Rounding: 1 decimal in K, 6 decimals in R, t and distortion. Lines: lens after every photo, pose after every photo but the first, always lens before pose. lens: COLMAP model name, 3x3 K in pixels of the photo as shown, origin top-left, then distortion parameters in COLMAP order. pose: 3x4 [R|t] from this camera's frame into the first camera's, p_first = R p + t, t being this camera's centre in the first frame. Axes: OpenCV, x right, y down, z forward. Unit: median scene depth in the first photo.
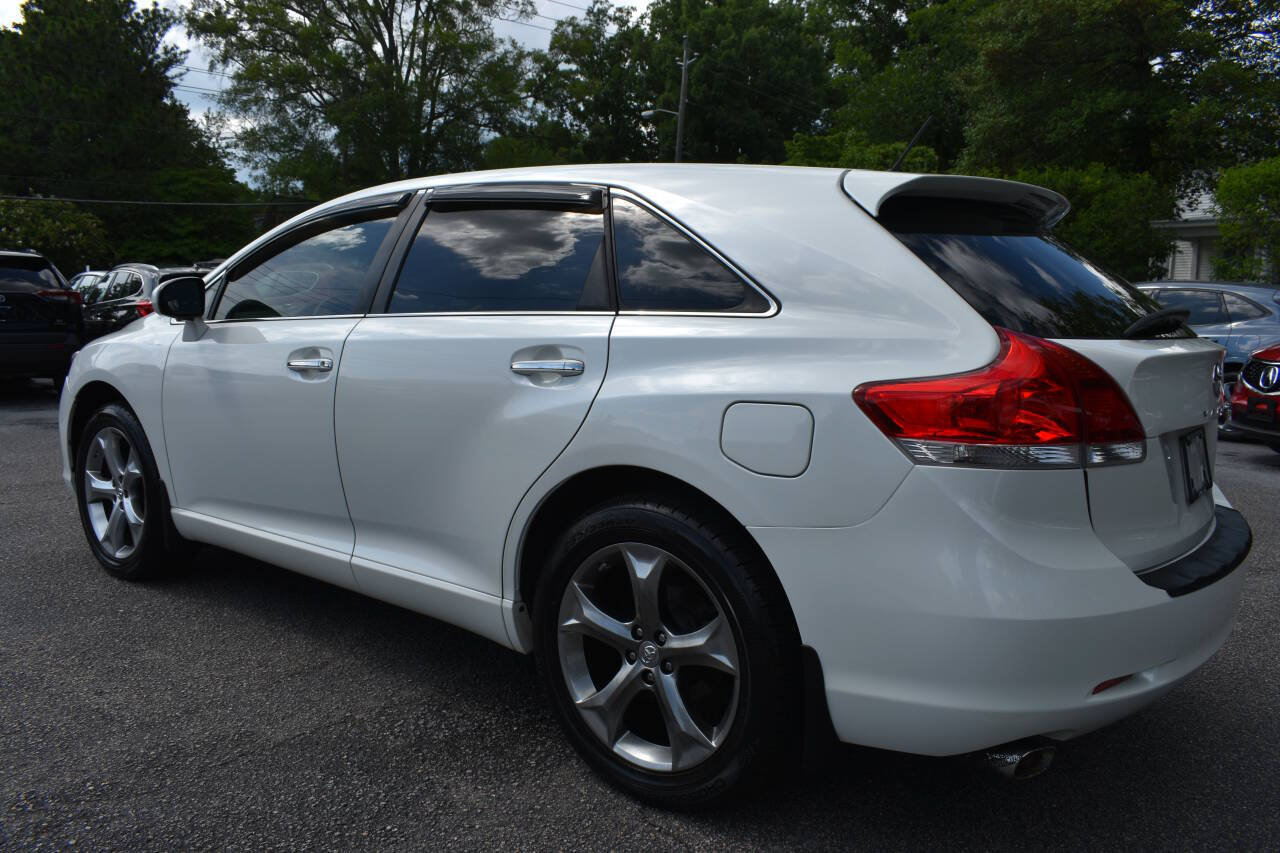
lens RADIAL K [[975.5, 0, 643.6], [0, 975.5, 428.0], [0, 0, 1]] dist [-0.022717, 0.012102]
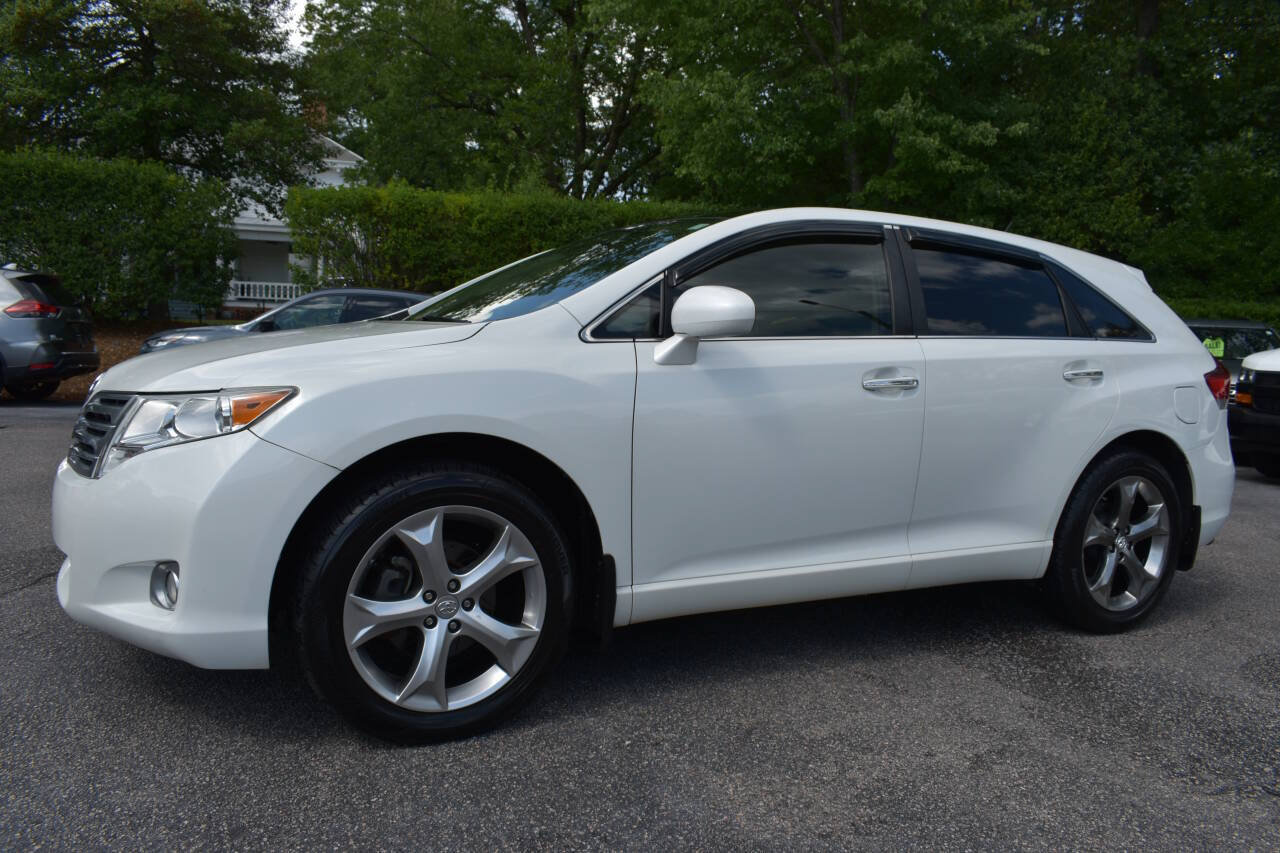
lens RADIAL K [[975.5, 0, 642.5], [0, 975.5, 423.9], [0, 0, 1]] dist [-0.022717, 0.012102]
pose [[0.396654, -0.086595, 0.913875, -0.285458], [0.082932, 0.994850, 0.058272, -0.021297], [-0.914214, 0.052676, 0.401793, 0.167134]]
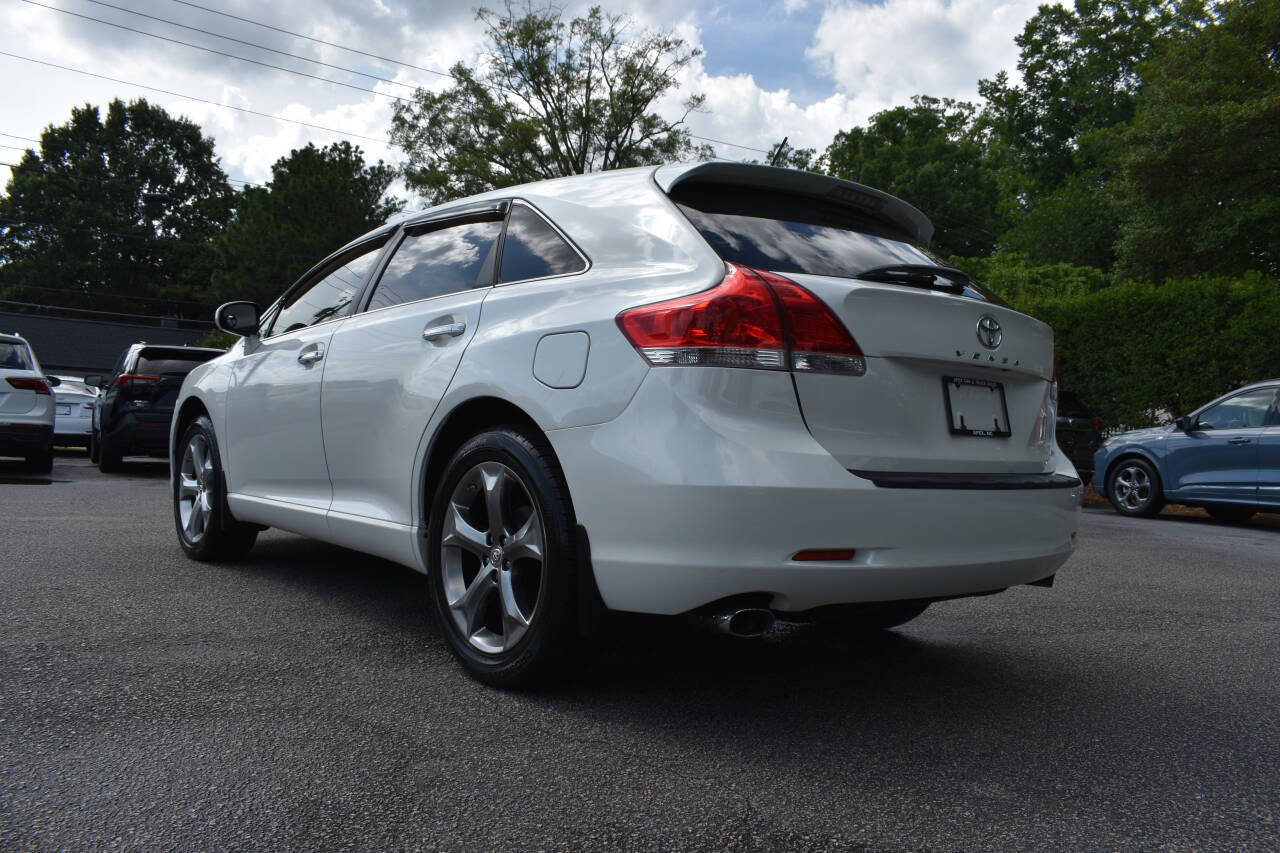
lens RADIAL K [[975.5, 0, 644.8], [0, 975.5, 432.8], [0, 0, 1]] dist [-0.022717, 0.012102]
pose [[0.981664, 0.014176, -0.190089, 0.064535], [-0.039266, 0.990882, -0.128884, 0.035667], [0.186529, 0.133984, 0.973270, -0.025404]]
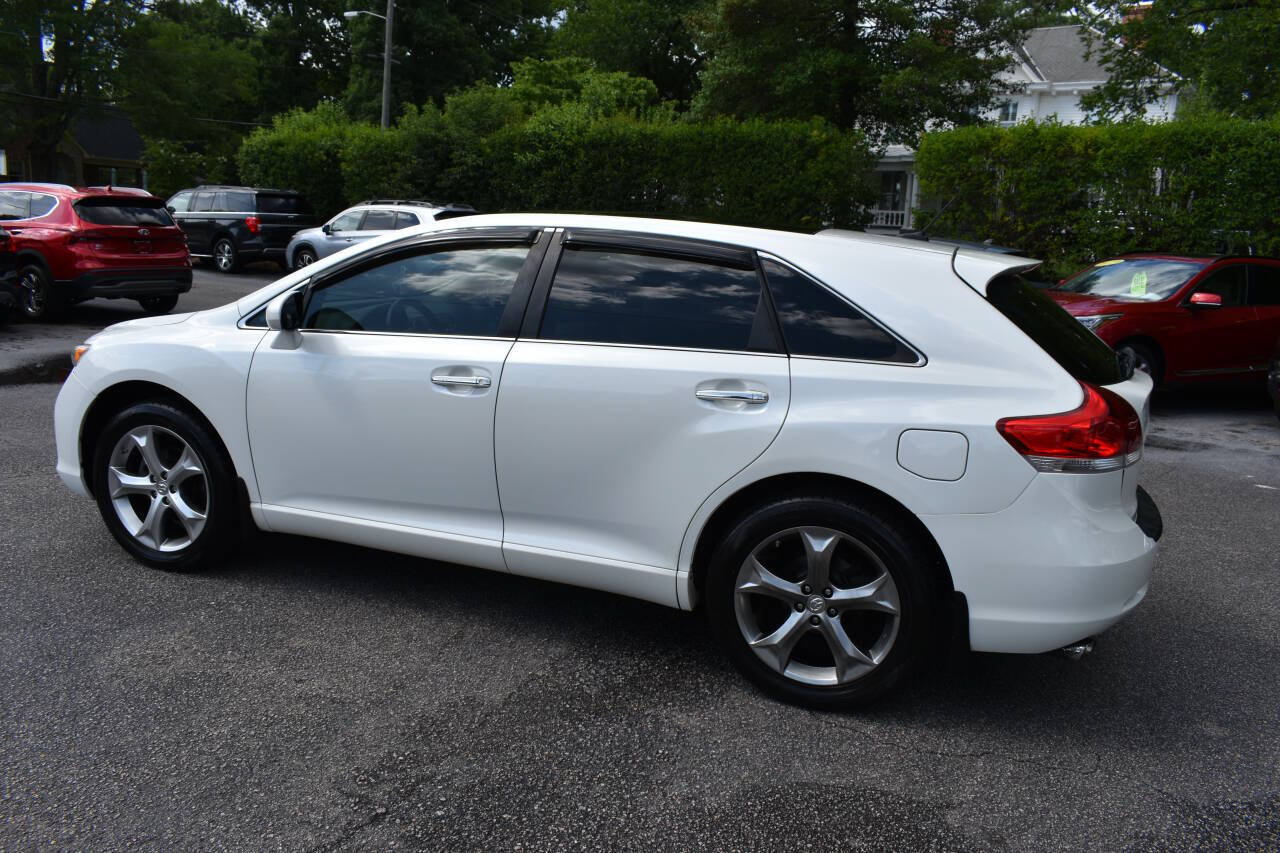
lens RADIAL K [[975.5, 0, 642.5], [0, 975.5, 427.4], [0, 0, 1]] dist [-0.022717, 0.012102]
pose [[0.948152, -0.039671, 0.315331, -0.102327], [0.010552, 0.995562, 0.093519, -0.023515], [-0.317642, -0.085343, 0.944362, -0.032674]]
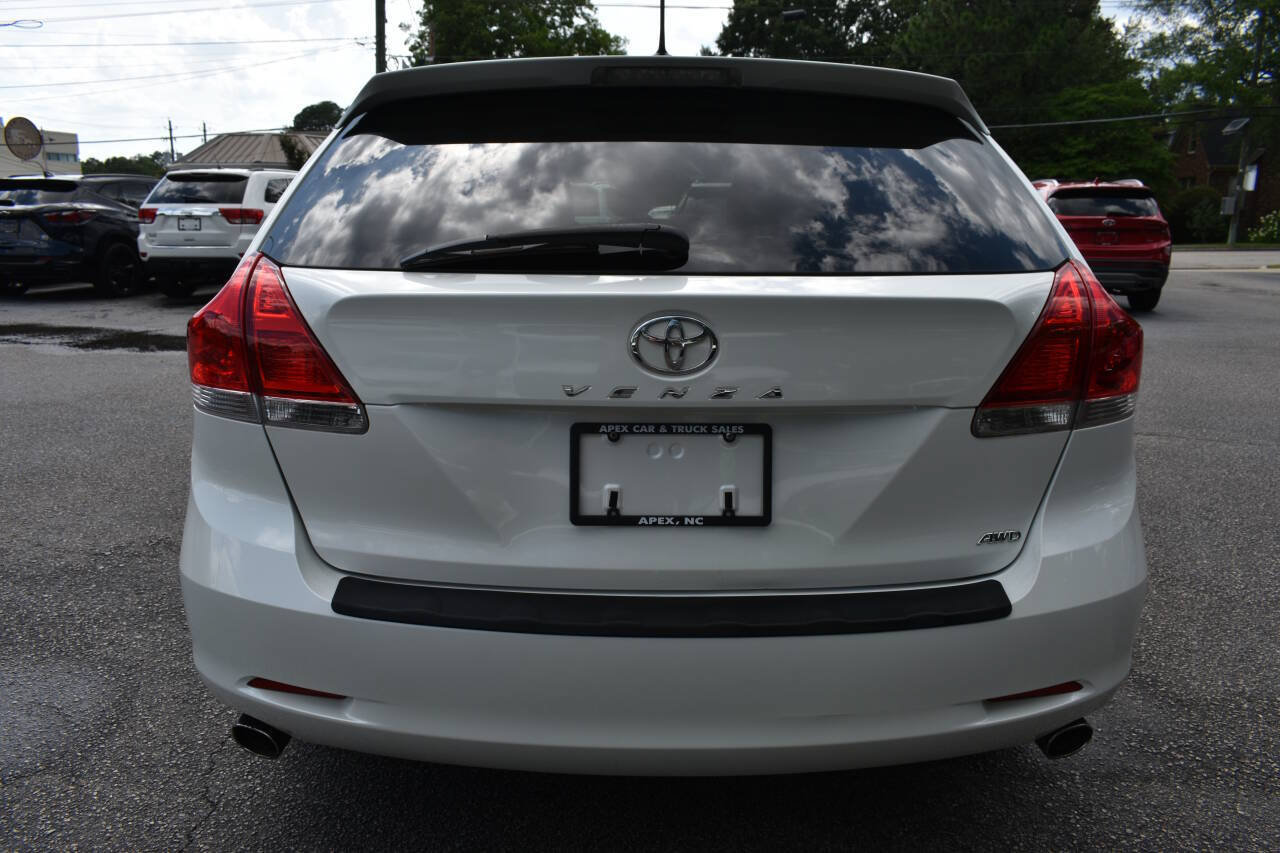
lens RADIAL K [[975.5, 0, 639.7], [0, 975.5, 433.4], [0, 0, 1]] dist [-0.022717, 0.012102]
pose [[0.626486, 0.152922, -0.764284, 0.148611], [-0.089449, 0.988192, 0.124402, -0.003271], [0.774283, -0.009572, 0.632767, 0.073848]]
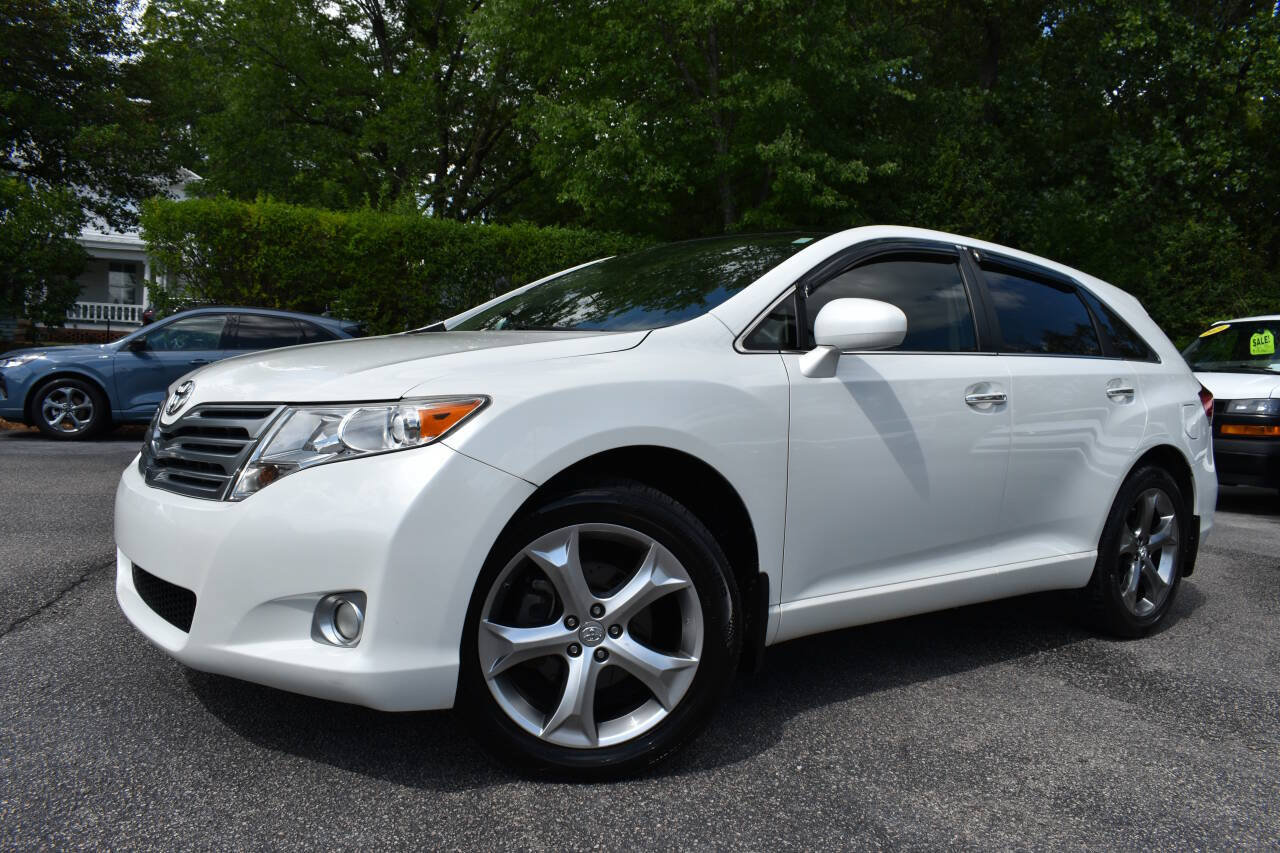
lens RADIAL K [[975.5, 0, 641.5], [0, 975.5, 425.1], [0, 0, 1]] dist [-0.022717, 0.012102]
pose [[0.235468, -0.061523, 0.969933, -0.297729], [0.078789, 0.995918, 0.044044, -0.022965], [-0.968683, 0.066049, 0.239354, 0.225261]]
